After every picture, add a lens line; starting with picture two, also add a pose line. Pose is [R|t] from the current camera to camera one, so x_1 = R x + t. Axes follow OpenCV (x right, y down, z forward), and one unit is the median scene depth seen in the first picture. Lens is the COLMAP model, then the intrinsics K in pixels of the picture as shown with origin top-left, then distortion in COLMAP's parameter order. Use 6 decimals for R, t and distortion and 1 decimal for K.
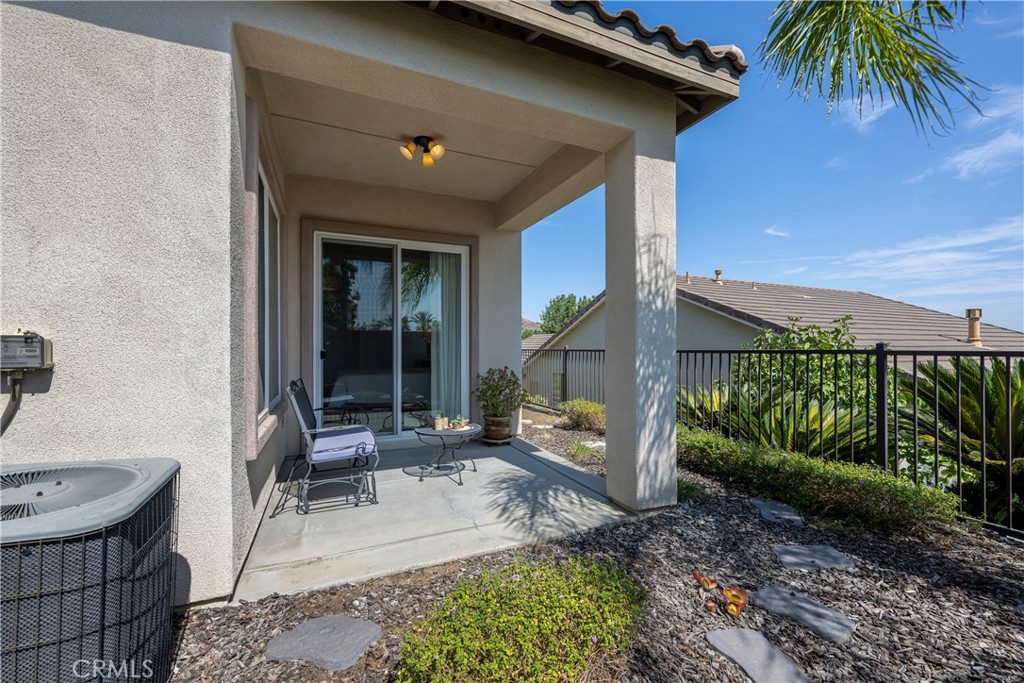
lens RADIAL K [[408.3, 0, 515.2], [0, 408.3, 346.1], [0, 0, 1]] dist [0.000425, -0.000492]
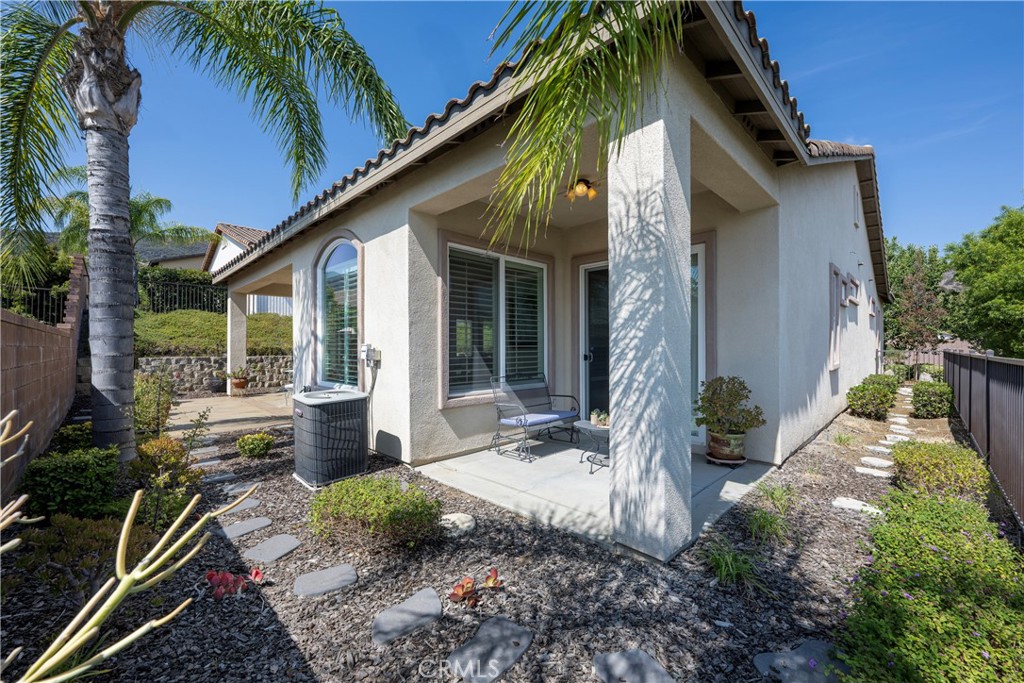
lens RADIAL K [[408.3, 0, 515.2], [0, 408.3, 346.1], [0, 0, 1]] dist [0.000425, -0.000492]
pose [[0.356656, -0.003798, -0.934228, 1.020257], [0.001771, 0.999993, -0.003389, -0.016497], [0.934234, -0.000446, 0.356660, 0.470239]]
